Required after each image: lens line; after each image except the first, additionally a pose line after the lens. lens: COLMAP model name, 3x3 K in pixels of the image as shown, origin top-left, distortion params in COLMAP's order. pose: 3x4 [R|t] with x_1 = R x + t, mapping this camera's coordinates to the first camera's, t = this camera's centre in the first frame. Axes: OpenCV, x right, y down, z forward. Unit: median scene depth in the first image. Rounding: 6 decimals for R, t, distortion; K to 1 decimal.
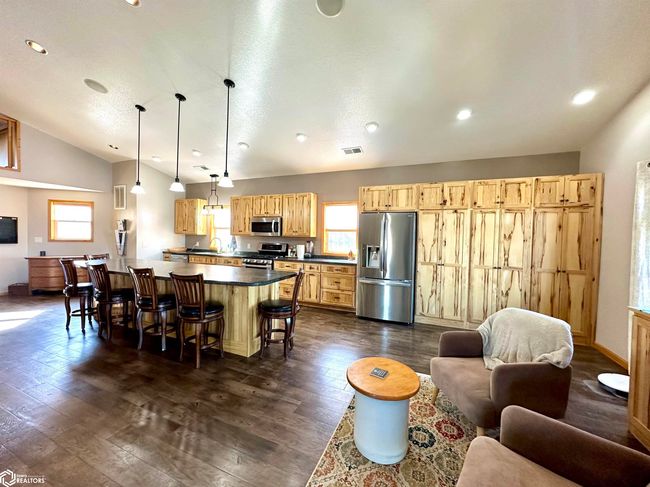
lens RADIAL K [[258.6, 0, 323.8], [0, 258.6, 242.2], [0, 0, 1]] dist [-0.001617, -0.000242]
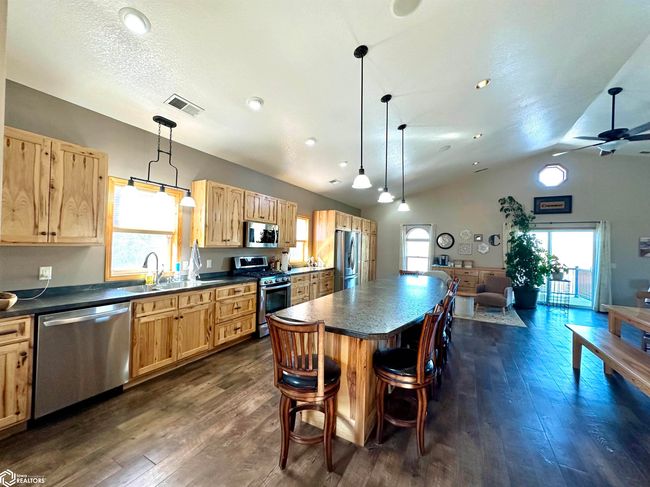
lens RADIAL K [[258.6, 0, 325.4], [0, 258.6, 243.1], [0, 0, 1]] dist [-0.001617, -0.000242]
pose [[0.100808, -0.010813, 0.994847, -1.355055], [-0.000680, 0.999940, 0.010937, -0.064758], [-0.994906, -0.001779, 0.100795, 1.035561]]
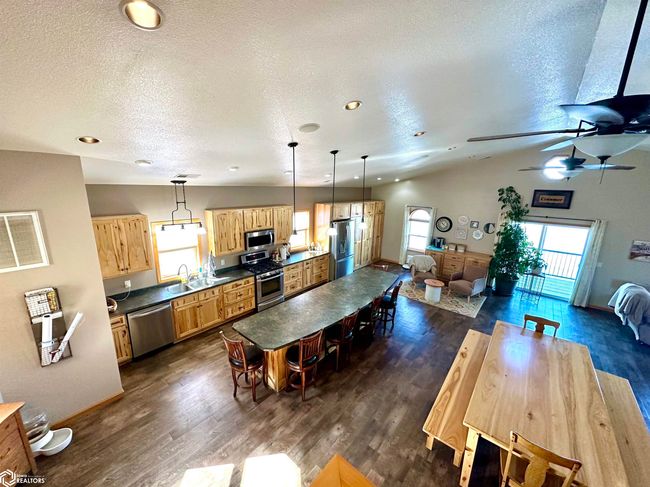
lens RADIAL K [[258.6, 0, 325.3], [0, 258.6, 243.9], [0, 0, 1]] dist [-0.001617, -0.000242]
pose [[0.292184, -0.233363, 0.927453, -1.557677], [0.000440, 0.969805, 0.243881, -0.412937], [-0.956362, -0.070850, 0.283464, 0.643884]]
